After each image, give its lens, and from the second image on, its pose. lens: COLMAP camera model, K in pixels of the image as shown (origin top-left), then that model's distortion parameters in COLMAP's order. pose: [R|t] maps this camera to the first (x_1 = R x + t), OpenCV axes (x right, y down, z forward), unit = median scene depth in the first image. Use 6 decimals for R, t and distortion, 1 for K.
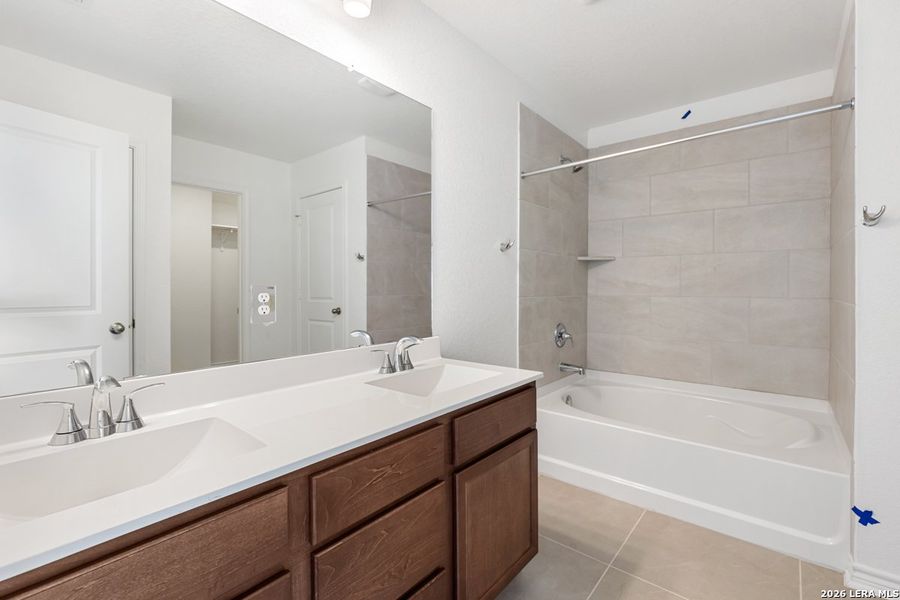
lens RADIAL K [[396.7, 0, 454.5], [0, 396.7, 301.4], [0, 0, 1]] dist [0.003092, -0.000700]
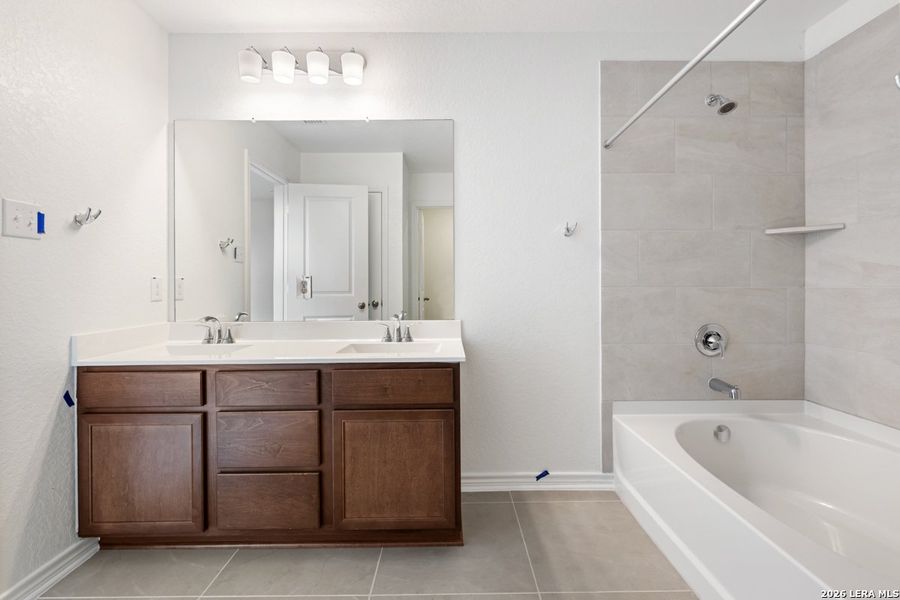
lens RADIAL K [[396.7, 0, 452.0], [0, 396.7, 297.2], [0, 0, 1]] dist [0.003092, -0.000700]
pose [[0.658564, 0.020554, -0.752244, 0.533635], [-0.020145, 0.999750, 0.009680, 0.009130], [0.752255, 0.008779, 0.658813, 0.165399]]
